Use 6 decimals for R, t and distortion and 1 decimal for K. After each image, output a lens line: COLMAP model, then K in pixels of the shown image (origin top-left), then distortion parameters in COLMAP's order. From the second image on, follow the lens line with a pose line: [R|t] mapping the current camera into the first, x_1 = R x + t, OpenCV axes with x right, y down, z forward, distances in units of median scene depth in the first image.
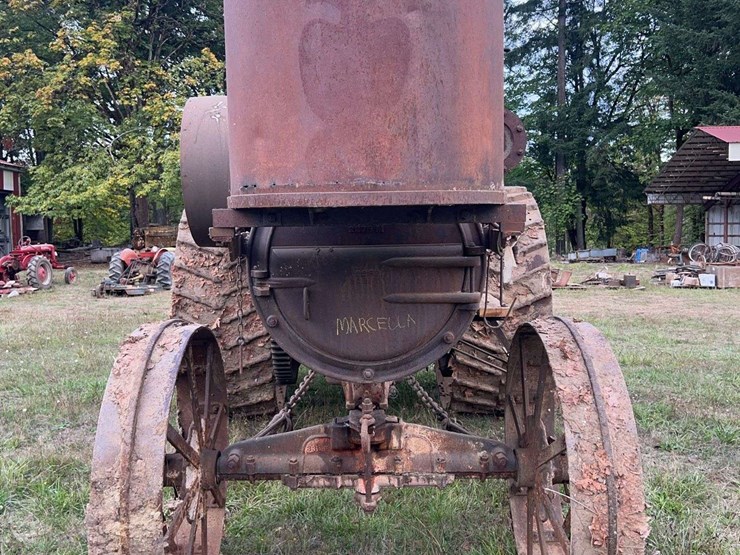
lens RADIAL K [[741.0, 0, 373.1], [0, 741.0, 275.4], [0, 0, 1]] dist [0.083898, 0.000000]
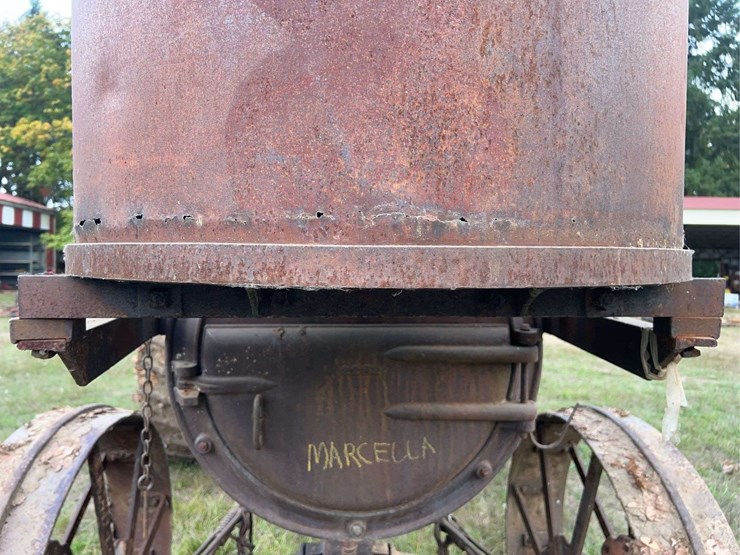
lens RADIAL K [[559.5, 0, 369.0], [0, 559.5, 277.5], [0, 0, 1]] dist [0.048107, -0.051824]
pose [[0.998197, 0.023362, 0.055294, -0.028006], [-0.021020, 0.998873, -0.042552, -0.061086], [-0.056226, 0.041313, 0.997563, 0.526274]]
